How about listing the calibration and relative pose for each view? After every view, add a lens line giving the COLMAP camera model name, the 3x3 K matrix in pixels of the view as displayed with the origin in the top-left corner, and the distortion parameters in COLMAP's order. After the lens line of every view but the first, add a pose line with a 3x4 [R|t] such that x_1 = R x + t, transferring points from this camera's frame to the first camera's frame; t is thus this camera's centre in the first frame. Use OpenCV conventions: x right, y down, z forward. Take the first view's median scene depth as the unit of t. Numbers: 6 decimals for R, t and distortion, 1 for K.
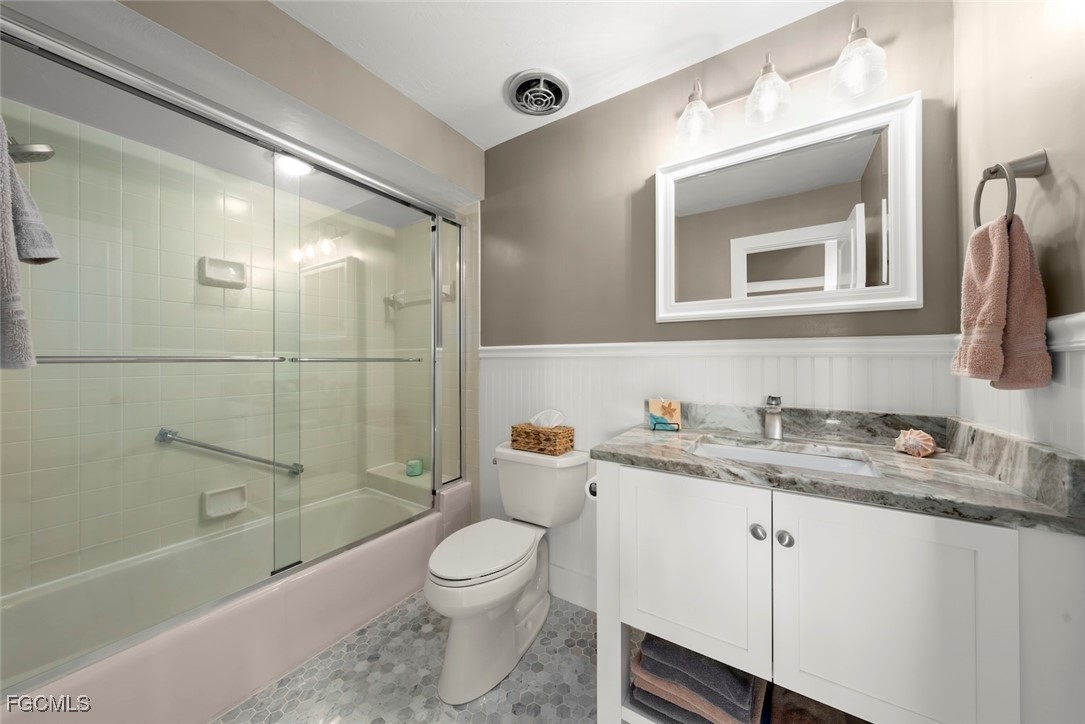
lens RADIAL K [[362.7, 0, 542.5], [0, 362.7, 362.0], [0, 0, 1]] dist [0.001128, 0.000088]
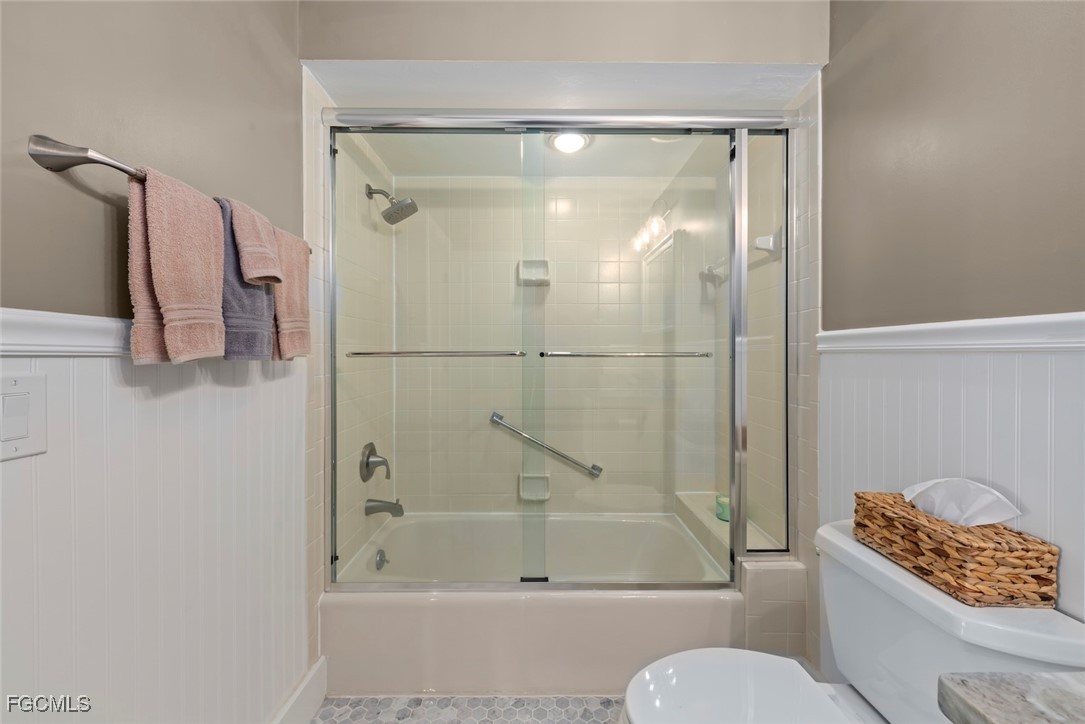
lens RADIAL K [[411.2, 0, 542.8], [0, 411.2, 355.4], [0, 0, 1]] dist [0.001964, -0.000240]
pose [[0.556515, 0.006439, -0.830813, 0.132917], [-0.004965, 0.999978, 0.004424, -0.006992], [0.830823, 0.001663, 0.556534, 0.329411]]
